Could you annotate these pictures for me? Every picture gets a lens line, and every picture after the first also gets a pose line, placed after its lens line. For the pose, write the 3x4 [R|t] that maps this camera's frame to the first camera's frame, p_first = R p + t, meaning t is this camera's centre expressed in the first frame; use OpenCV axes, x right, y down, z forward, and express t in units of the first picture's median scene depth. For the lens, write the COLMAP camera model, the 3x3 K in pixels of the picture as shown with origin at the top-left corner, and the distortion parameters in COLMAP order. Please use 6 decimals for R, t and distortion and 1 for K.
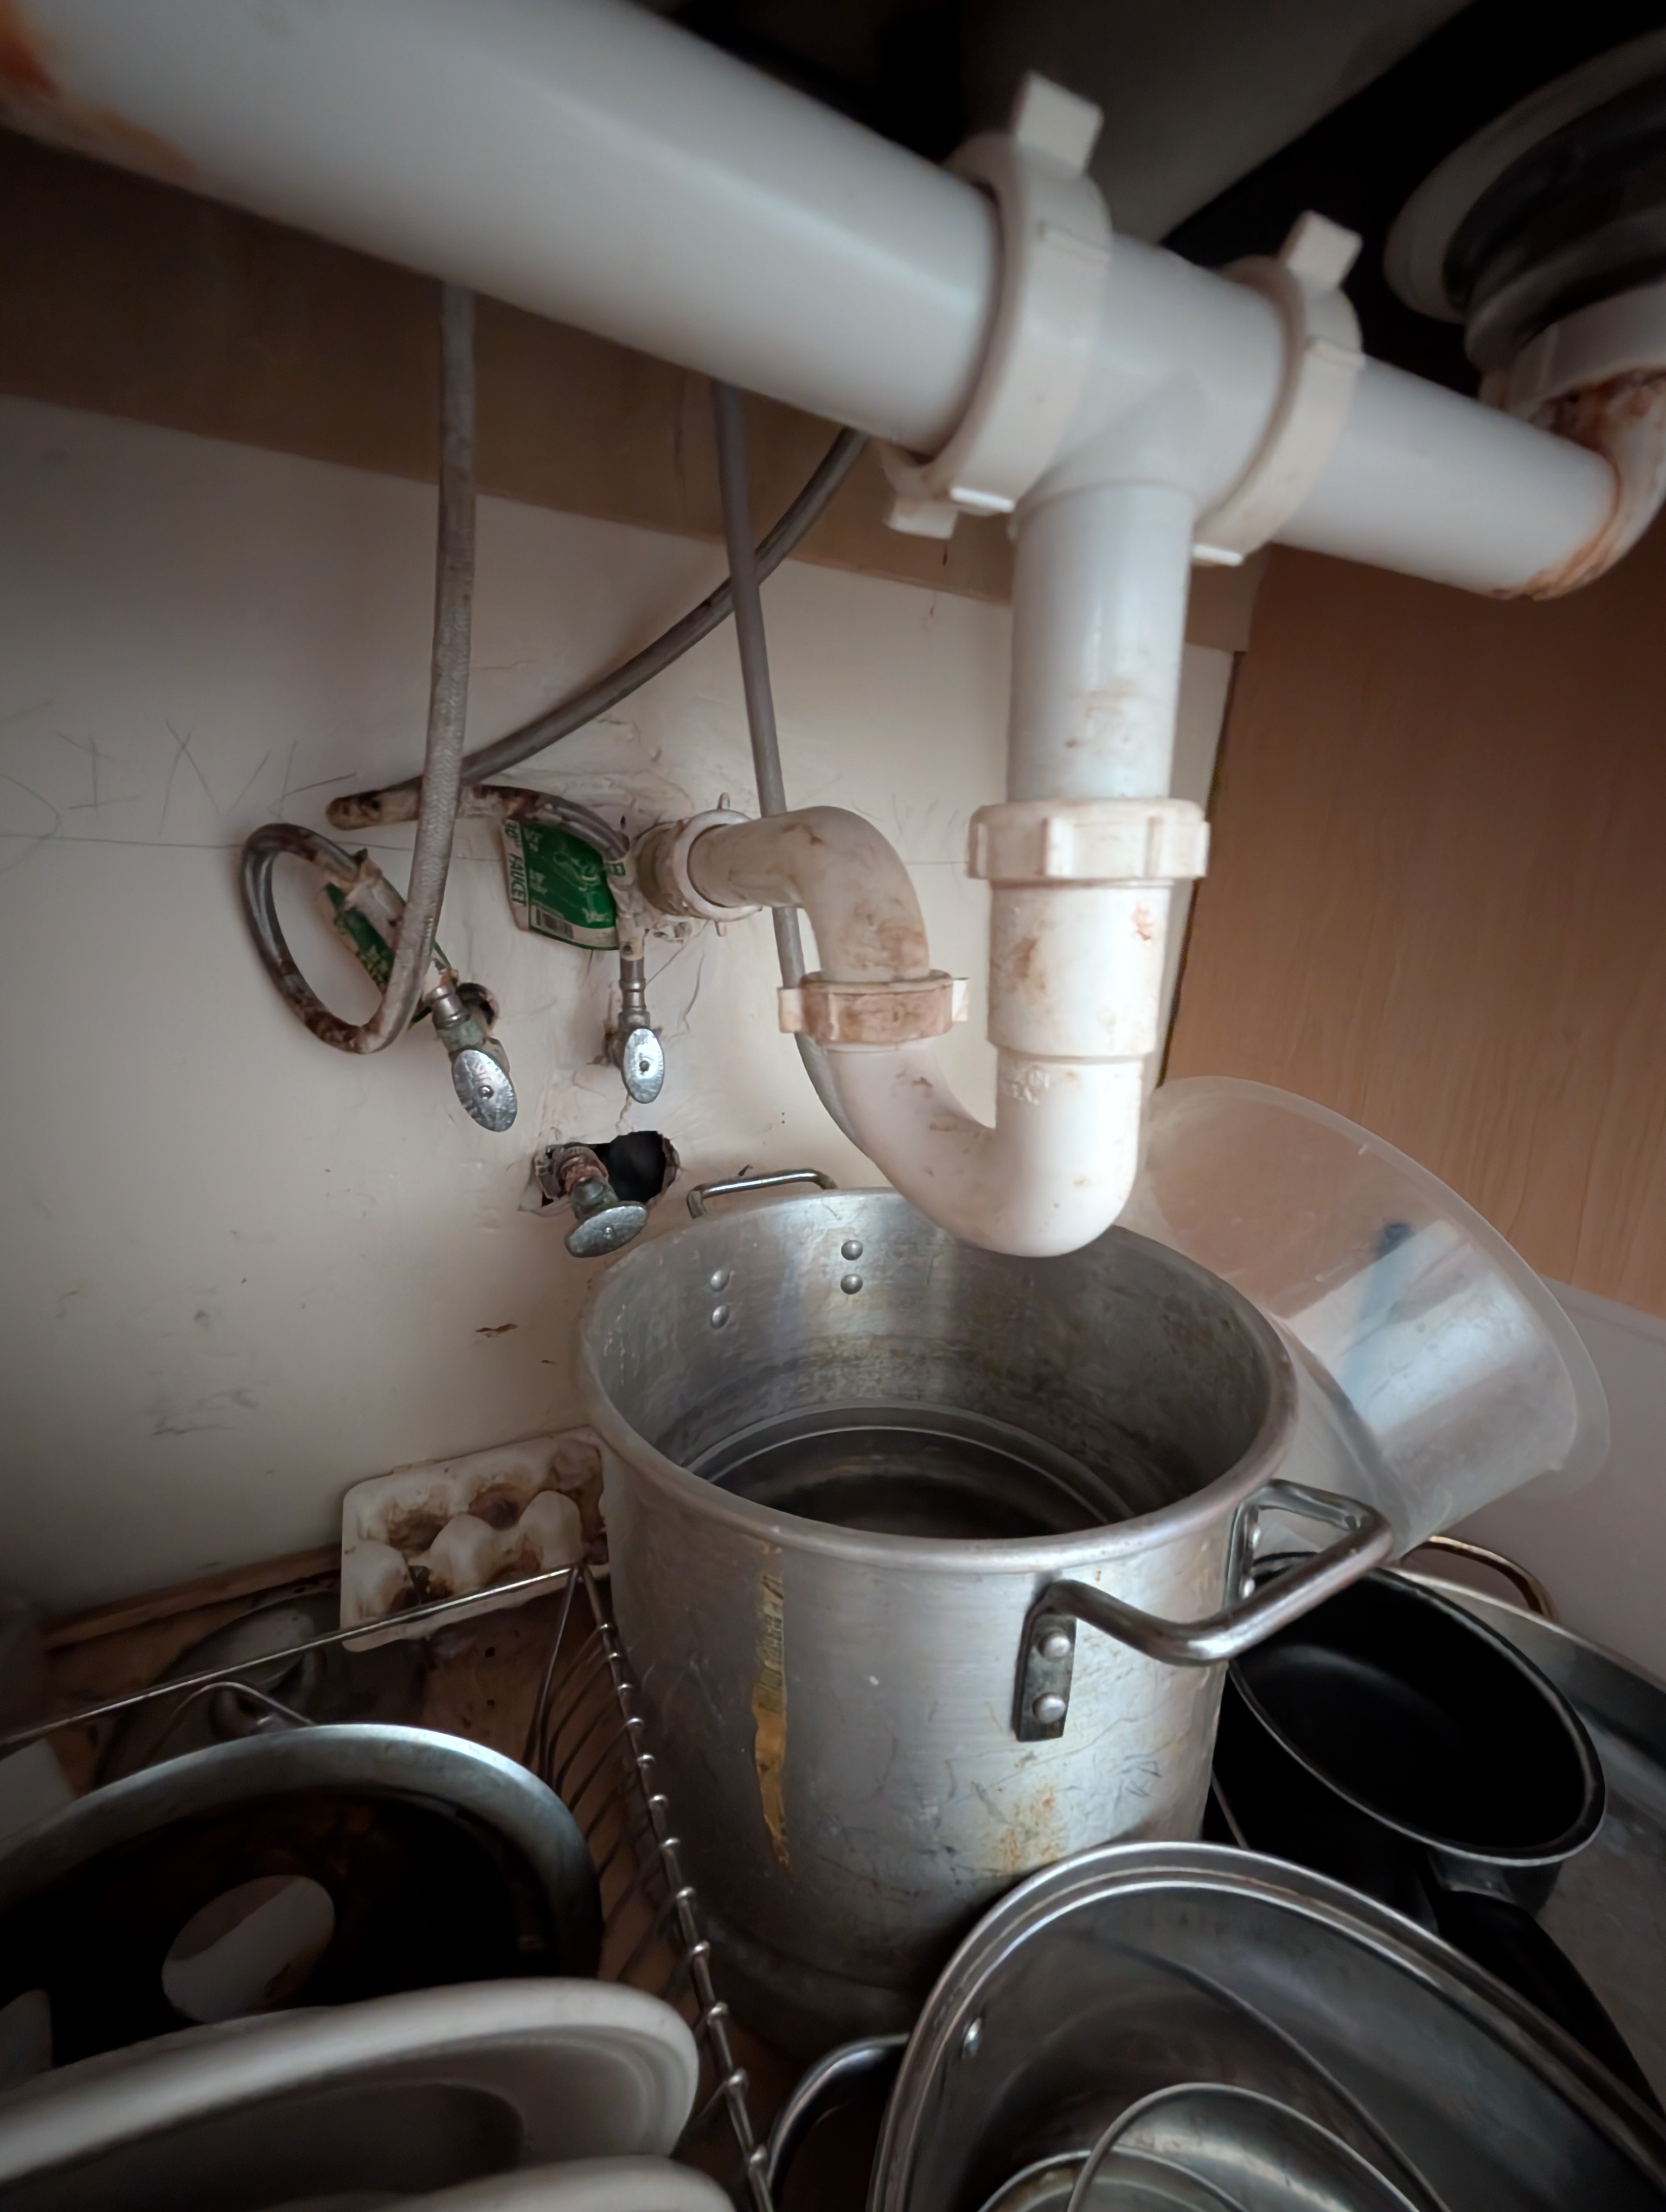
lens RADIAL K [[848.2, 0, 830.6], [0, 848.2, 1111.6], [0, 0, 1]] dist [0.000590, 0.000096]
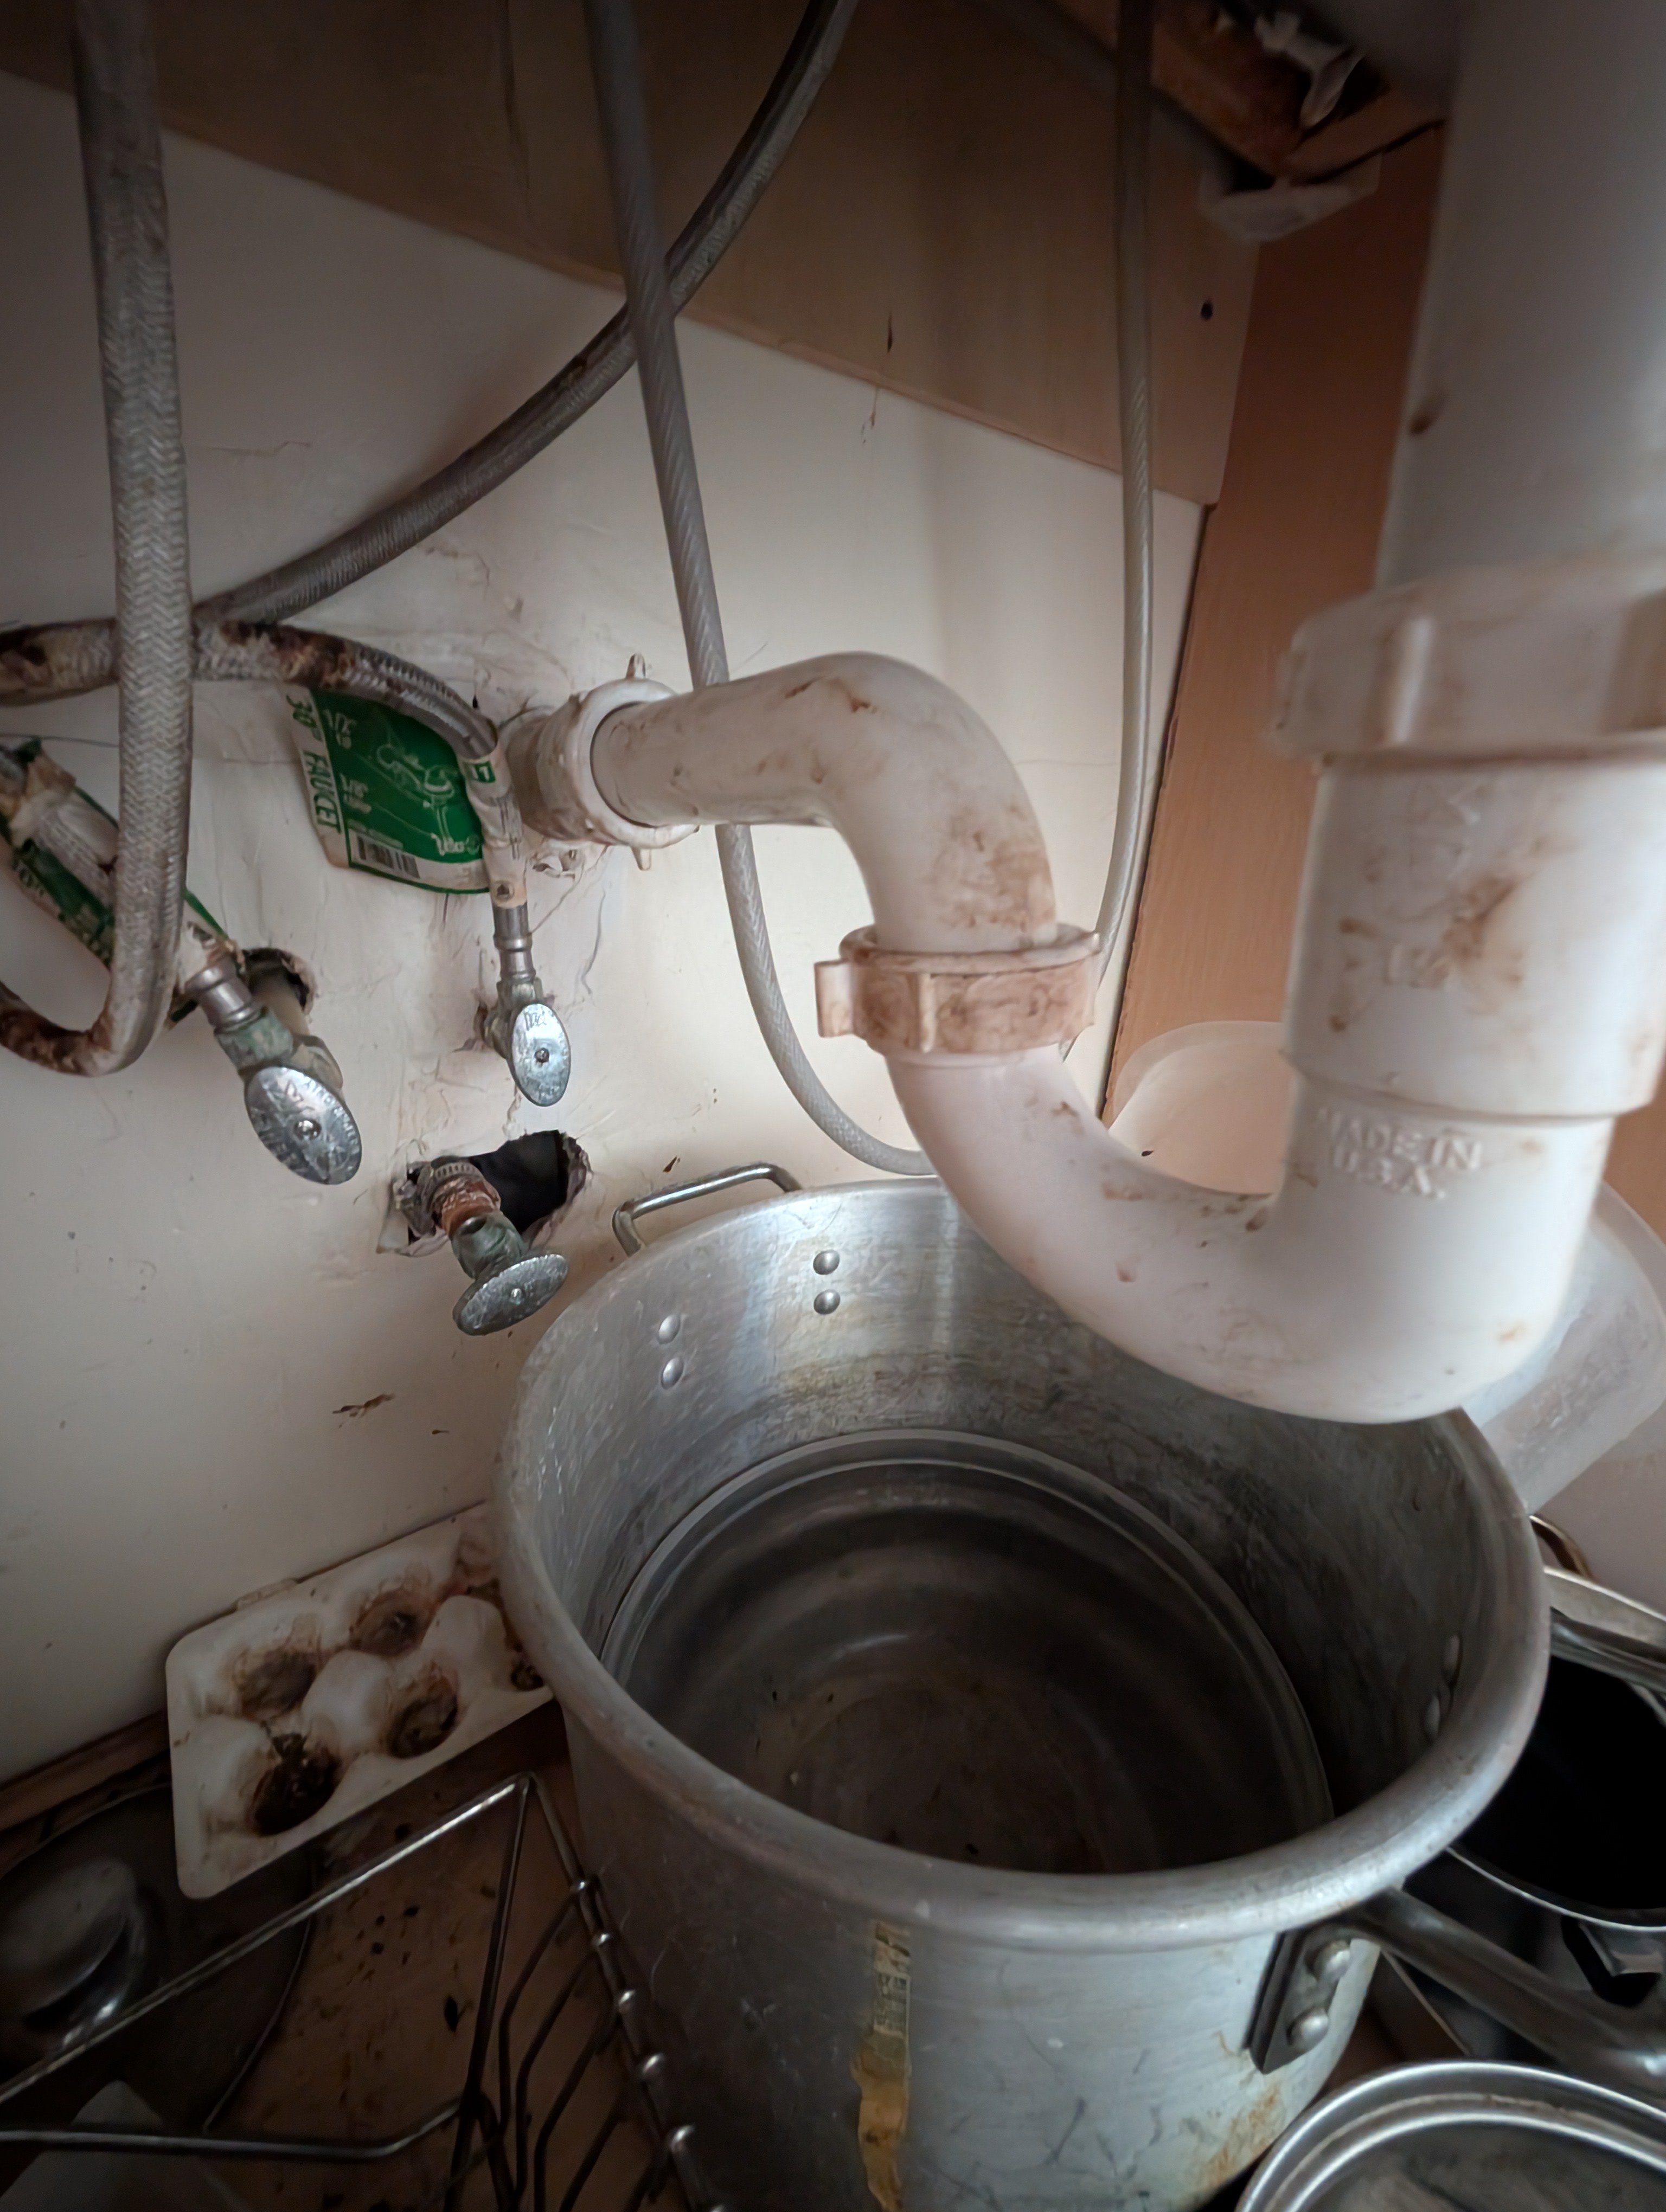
lens RADIAL K [[848.2, 0, 830.6], [0, 848.2, 1111.6], [0, 0, 1]] dist [0.000590, 0.000096]
pose [[0.985657, -0.073500, 0.151917, -0.090324], [0.059470, 0.993707, 0.094921, -0.059820], [-0.157938, -0.084525, 0.983825, 0.245867]]
